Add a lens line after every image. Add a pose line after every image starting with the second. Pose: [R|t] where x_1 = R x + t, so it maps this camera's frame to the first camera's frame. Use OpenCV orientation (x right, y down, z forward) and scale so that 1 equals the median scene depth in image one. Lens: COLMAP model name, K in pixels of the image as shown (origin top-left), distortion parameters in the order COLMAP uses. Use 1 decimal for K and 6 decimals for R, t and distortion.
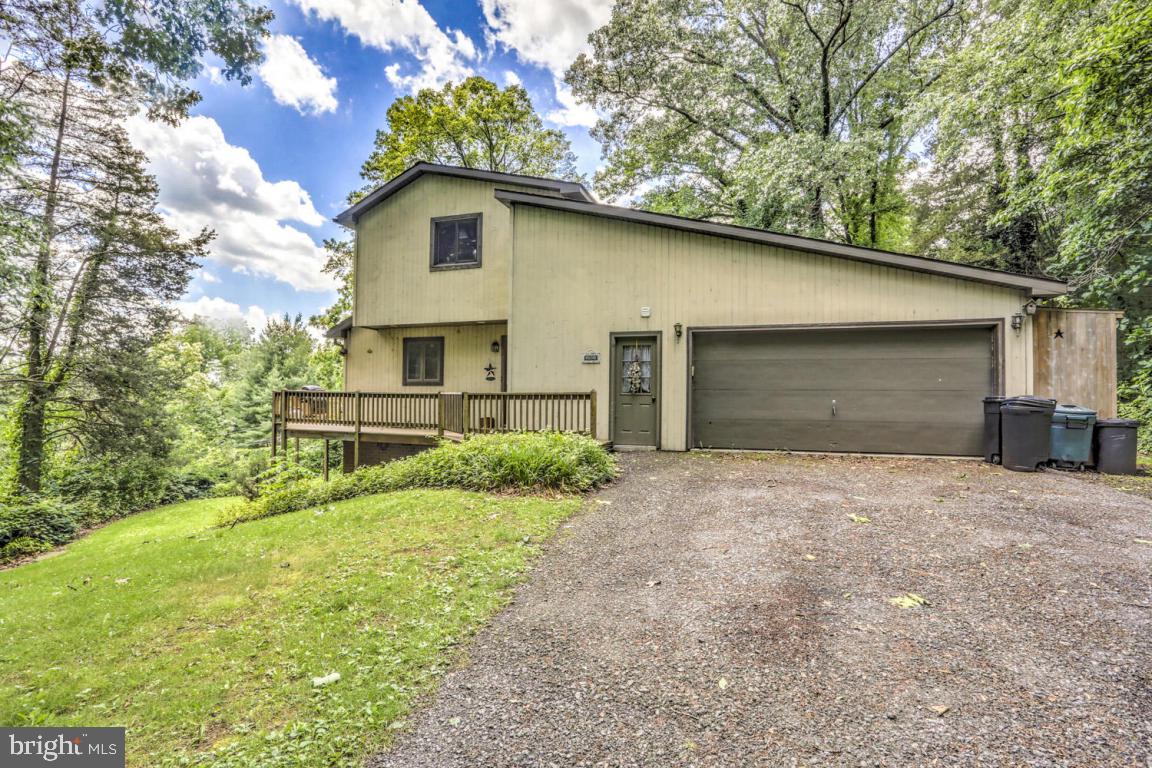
lens RADIAL K [[562.2, 0, 578.4], [0, 562.2, 387.9], [0, 0, 1]] dist [-0.075679, 0.032568]
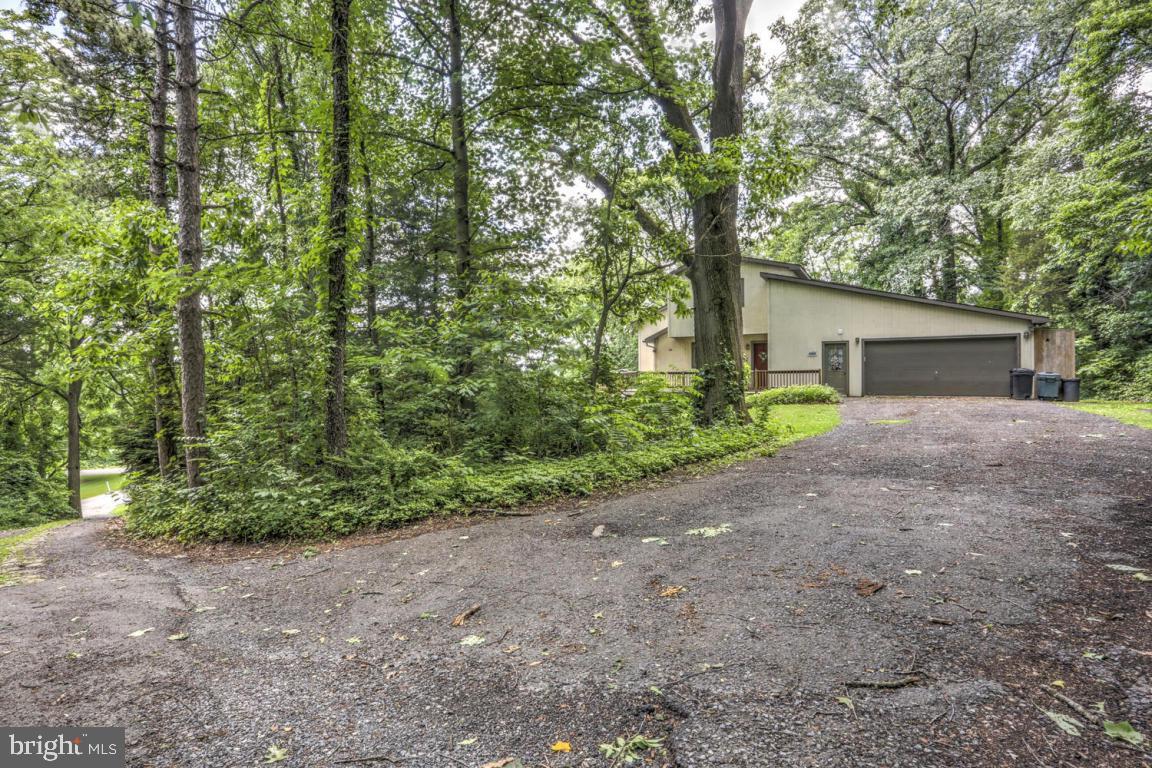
lens RADIAL K [[579.1, 0, 569.2], [0, 579.1, 388.2], [0, 0, 1]] dist [-0.069462, 0.037075]
pose [[0.979990, -0.008429, -0.198867, -0.373796], [0.013717, 0.999588, 0.025231, 0.007590], [0.198572, -0.027454, 0.979702, -1.077550]]
